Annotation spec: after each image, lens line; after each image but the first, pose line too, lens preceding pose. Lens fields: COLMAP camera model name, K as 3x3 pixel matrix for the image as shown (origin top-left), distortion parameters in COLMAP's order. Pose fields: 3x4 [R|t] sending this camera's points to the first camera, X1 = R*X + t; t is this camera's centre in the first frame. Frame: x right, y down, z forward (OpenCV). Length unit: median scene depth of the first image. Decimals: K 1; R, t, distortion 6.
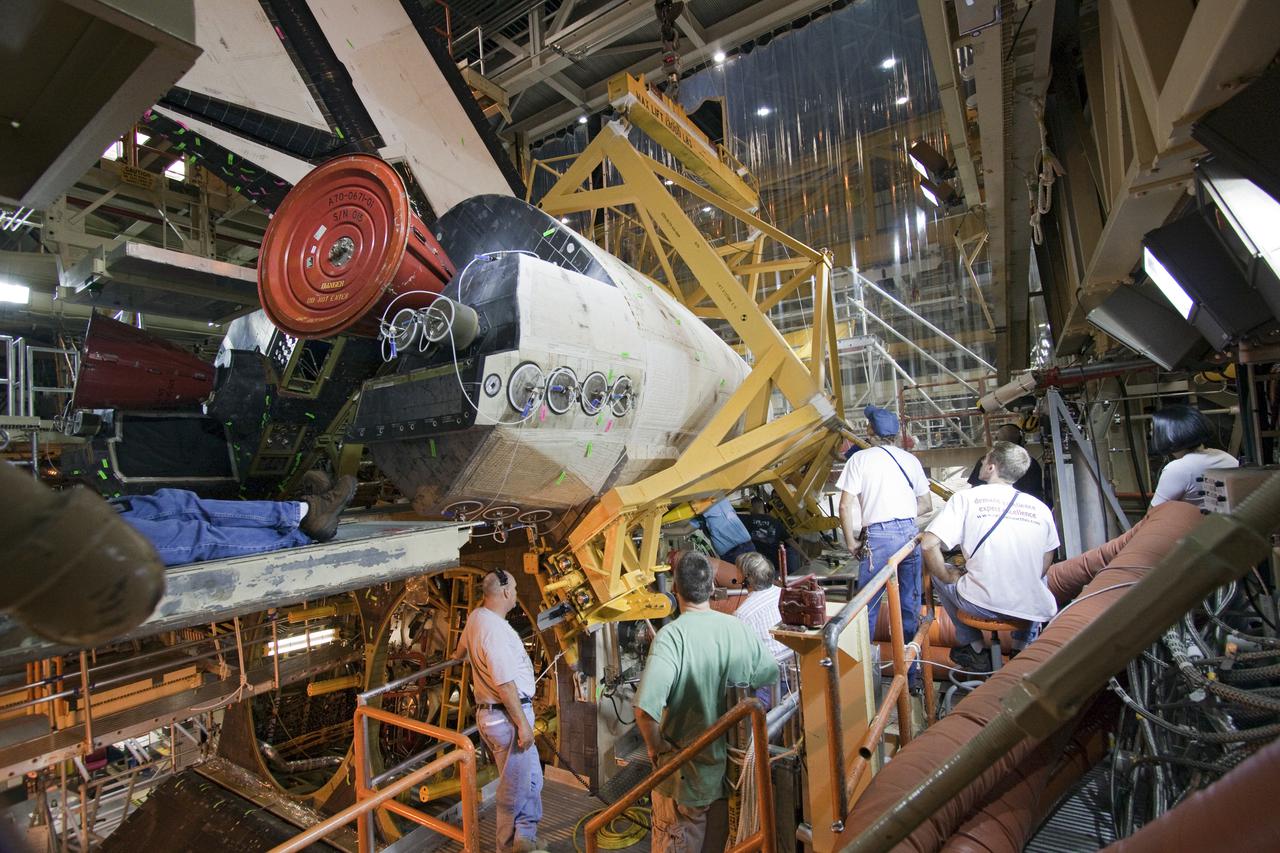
lens RADIAL K [[601.7, 0, 640.0], [0, 601.7, 426.5], [0, 0, 1]] dist [-0.011250, 0.000600]
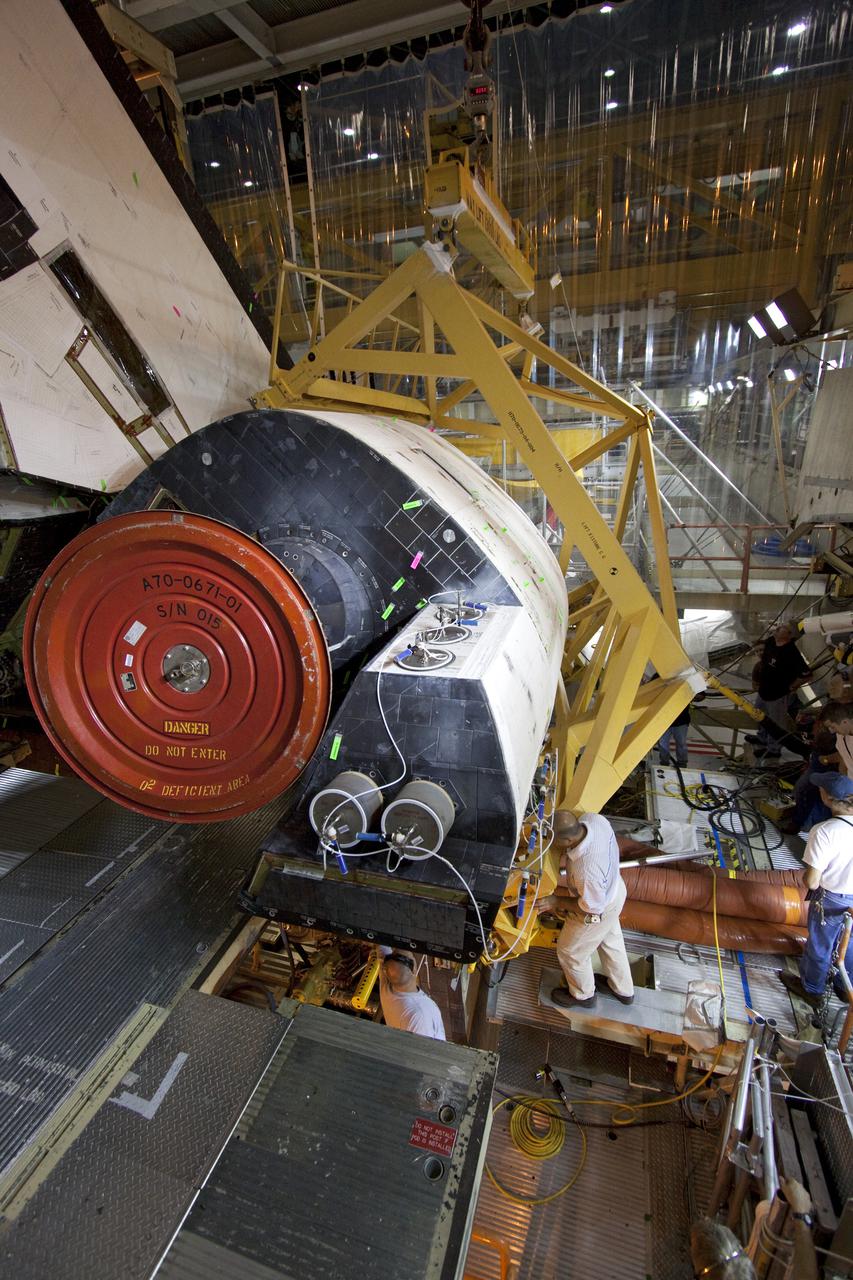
lens RADIAL K [[601.7, 0, 426.5], [0, 601.7, 640.0], [0, 0, 1]] dist [-0.011250, 0.000600]
pose [[0.964957, -0.090074, 0.246463, -0.332512], [-0.013504, 0.920950, 0.389447, -0.464879], [-0.262059, -0.379128, 0.887461, 0.316135]]
